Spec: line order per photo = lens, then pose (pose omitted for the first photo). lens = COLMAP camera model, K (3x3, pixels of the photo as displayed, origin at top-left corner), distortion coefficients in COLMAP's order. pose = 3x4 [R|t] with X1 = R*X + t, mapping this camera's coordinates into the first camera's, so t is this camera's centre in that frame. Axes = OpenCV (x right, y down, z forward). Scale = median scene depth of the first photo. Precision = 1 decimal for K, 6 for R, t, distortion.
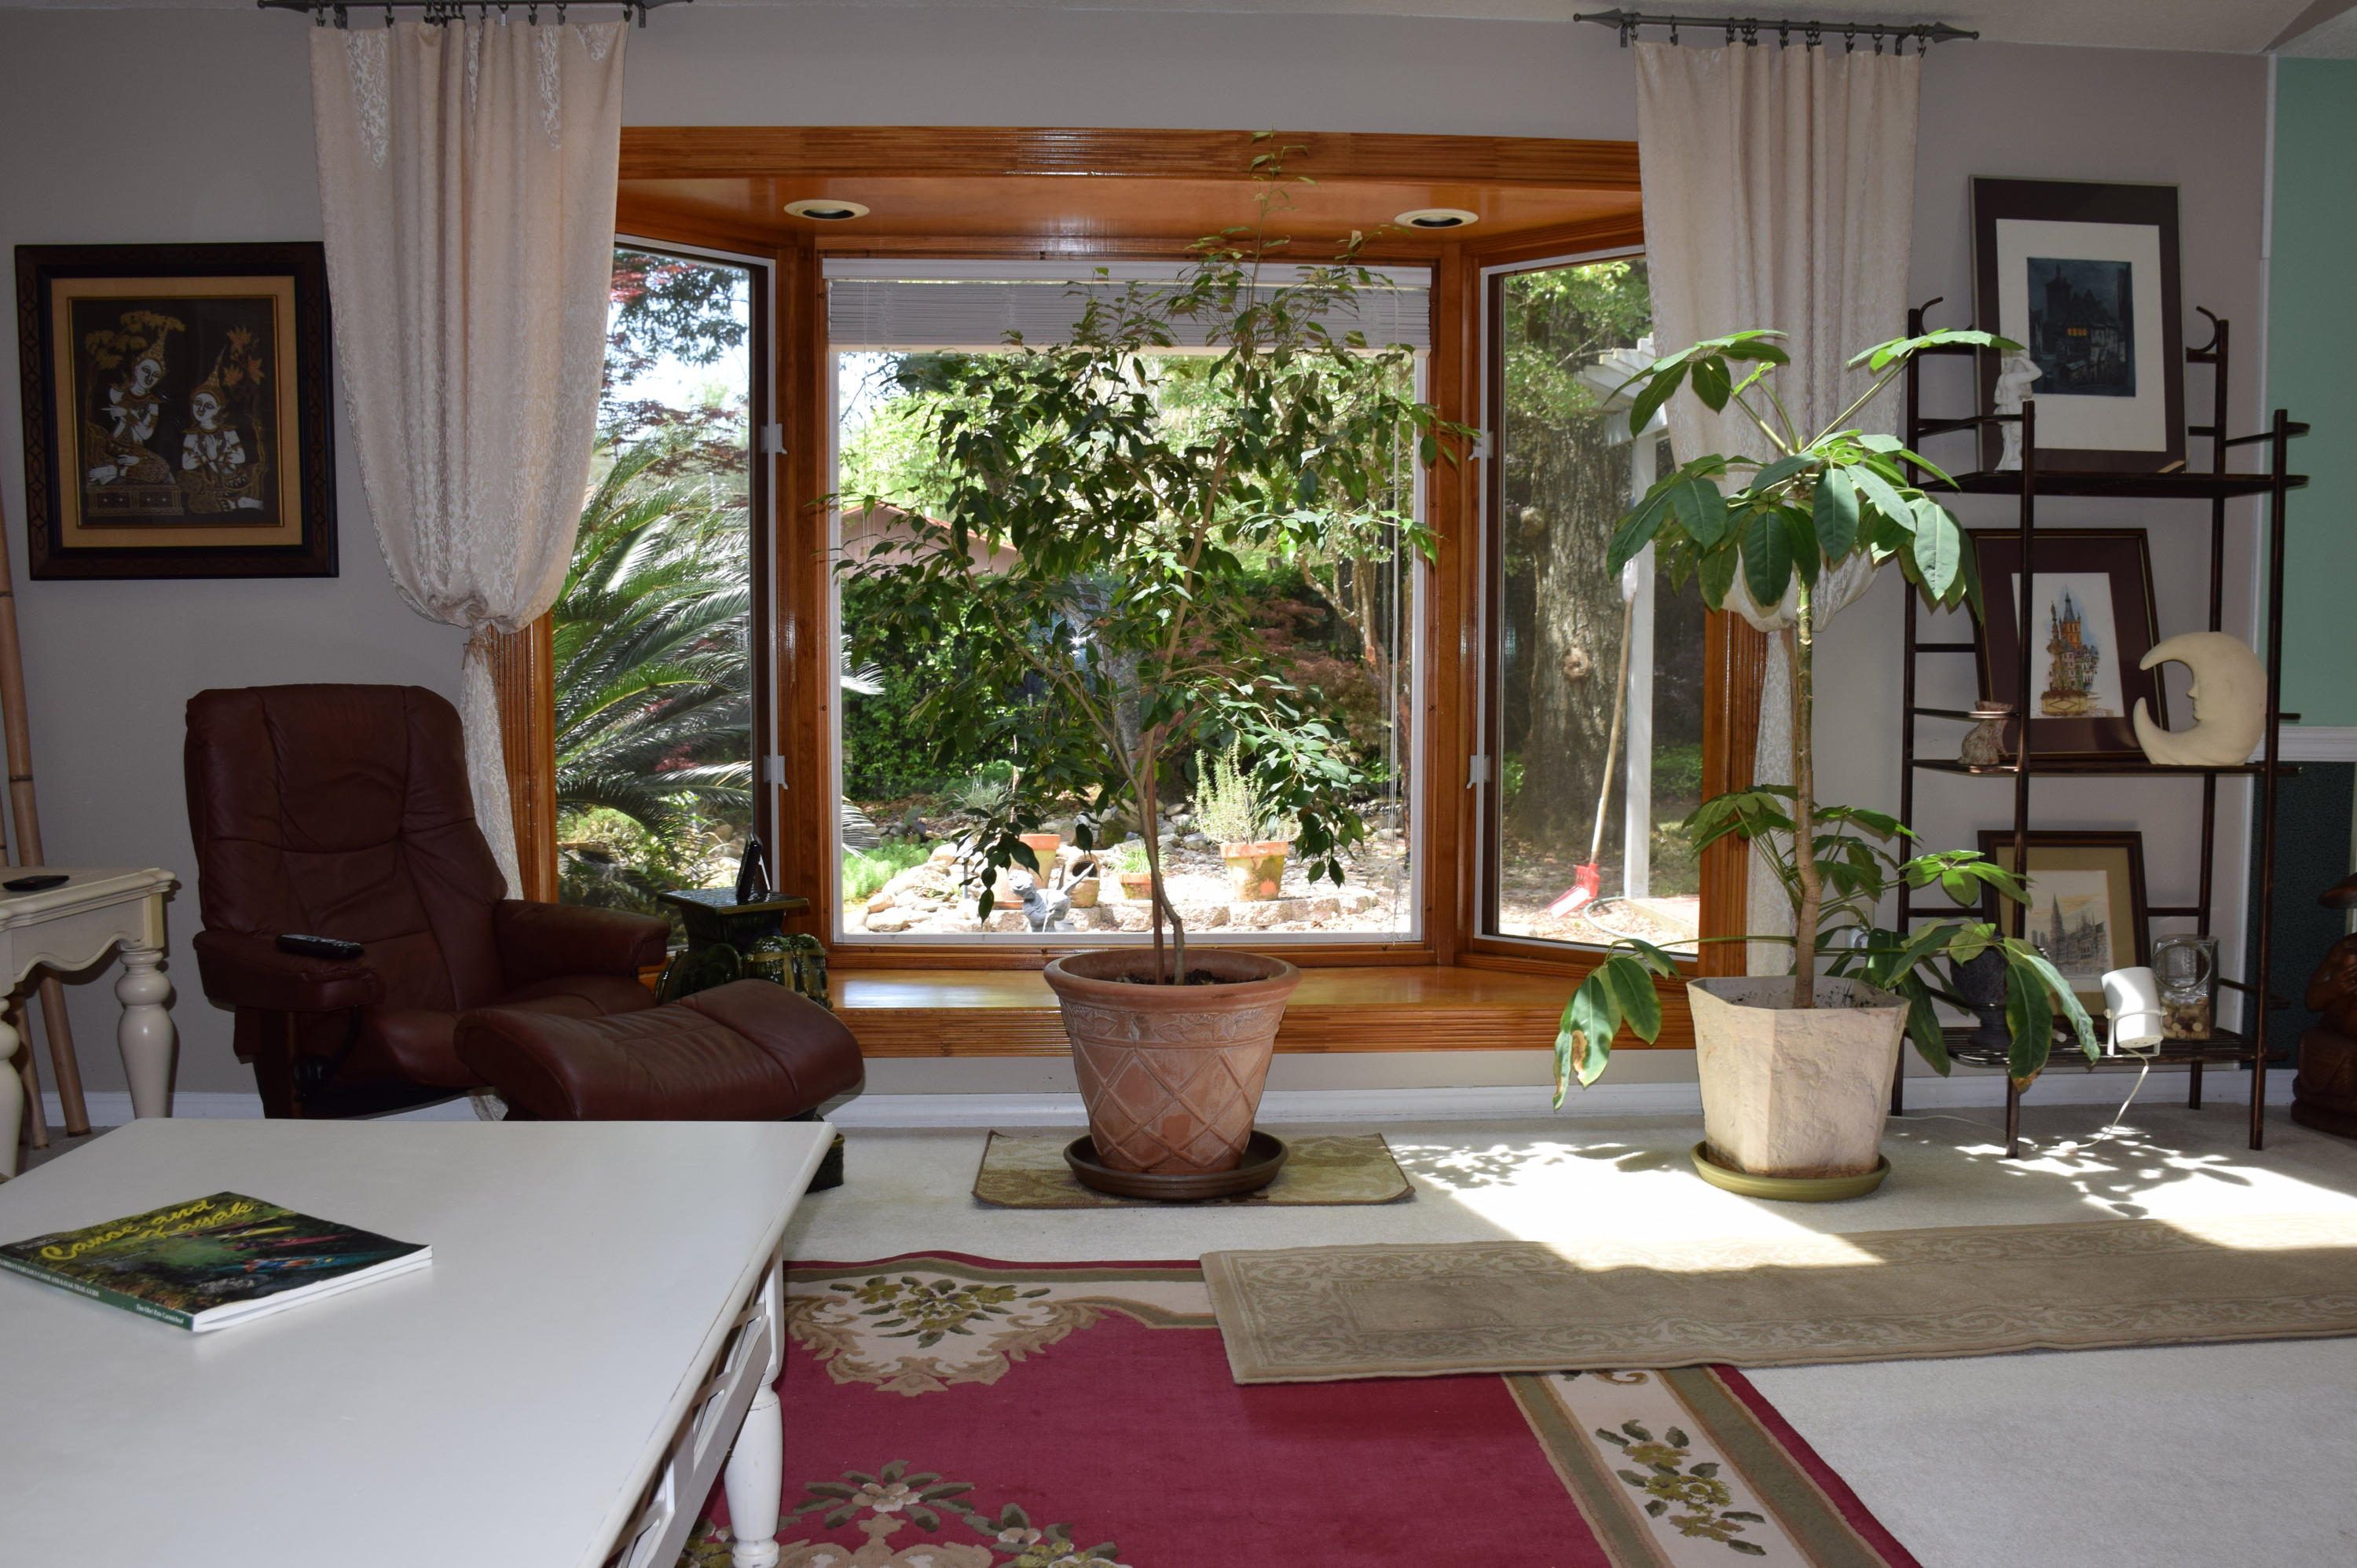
lens RADIAL K [[2025.8, 0, 1178.5], [0, 2025.8, 784.0], [0, 0, 1]] dist [-0.077255, 0.001403]
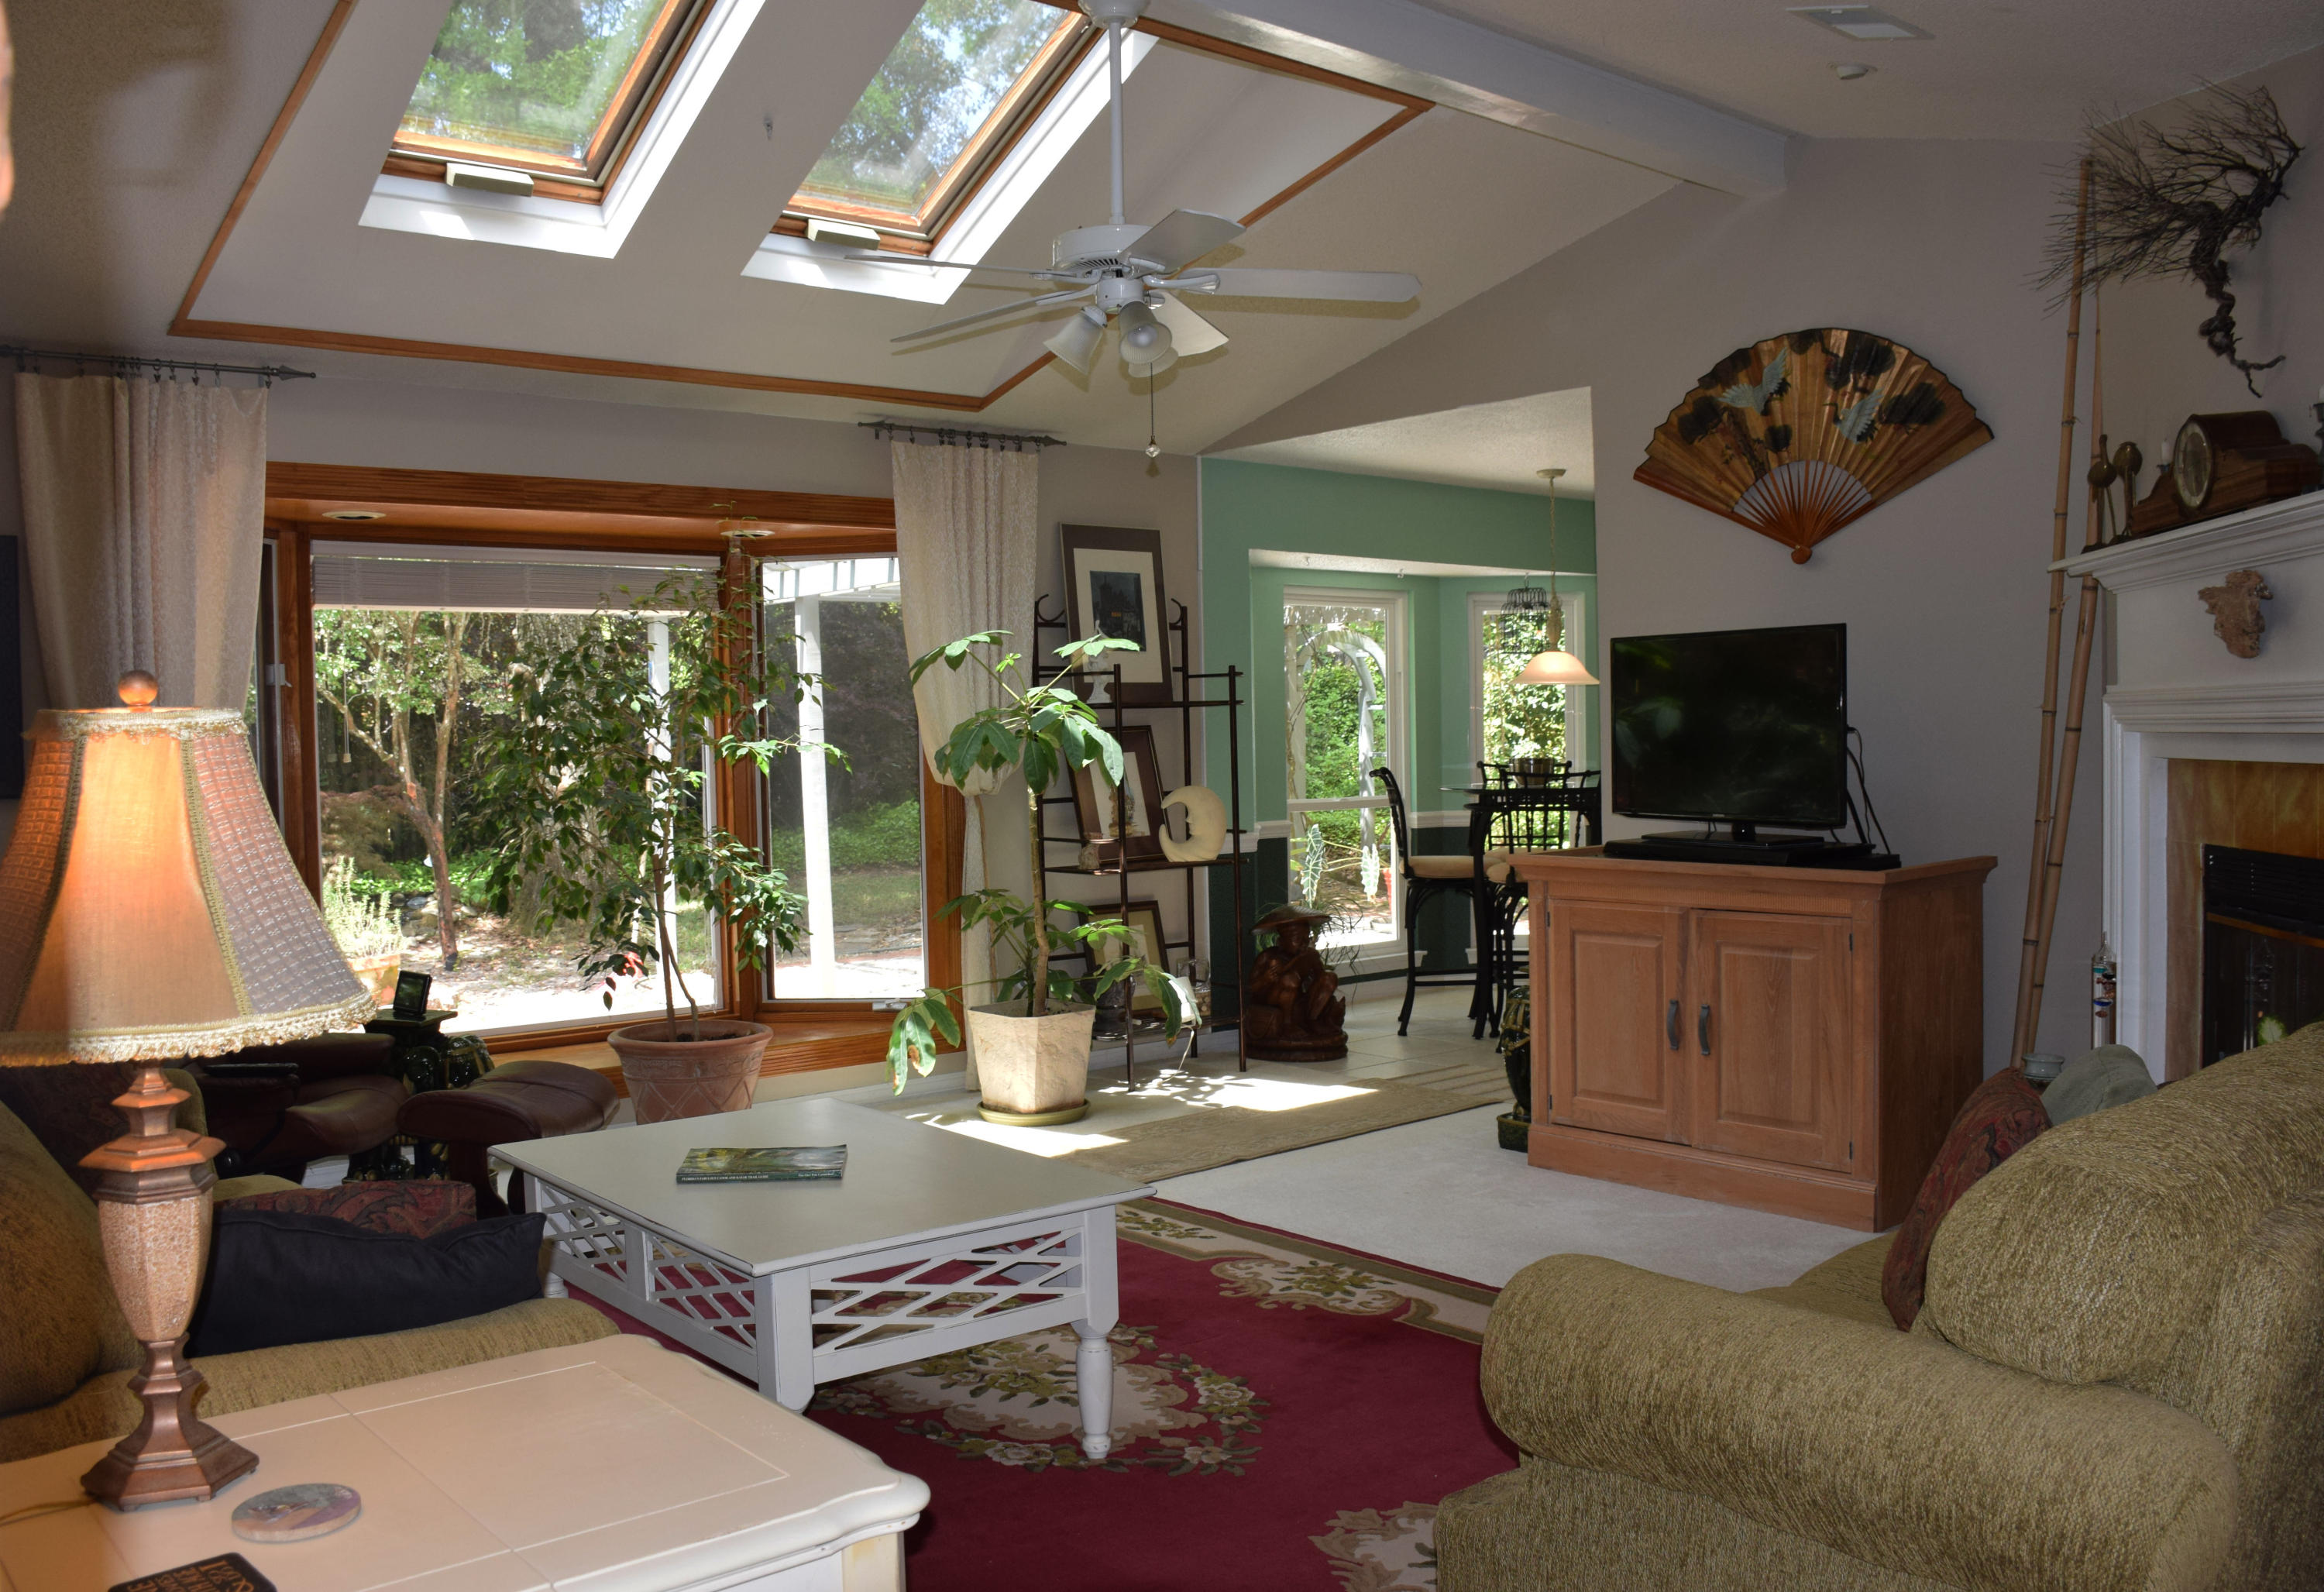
lens RADIAL K [[1895.6, 0, 1162.0], [0, 1895.6, 796.0], [0, 0, 1]] dist [-0.140009, 0.000838]
pose [[0.812824, -0.039756, 0.581152, -0.500568], [0.062027, 0.997903, -0.018487, -0.038615], [-0.579198, 0.051074, 0.813585, -0.370569]]
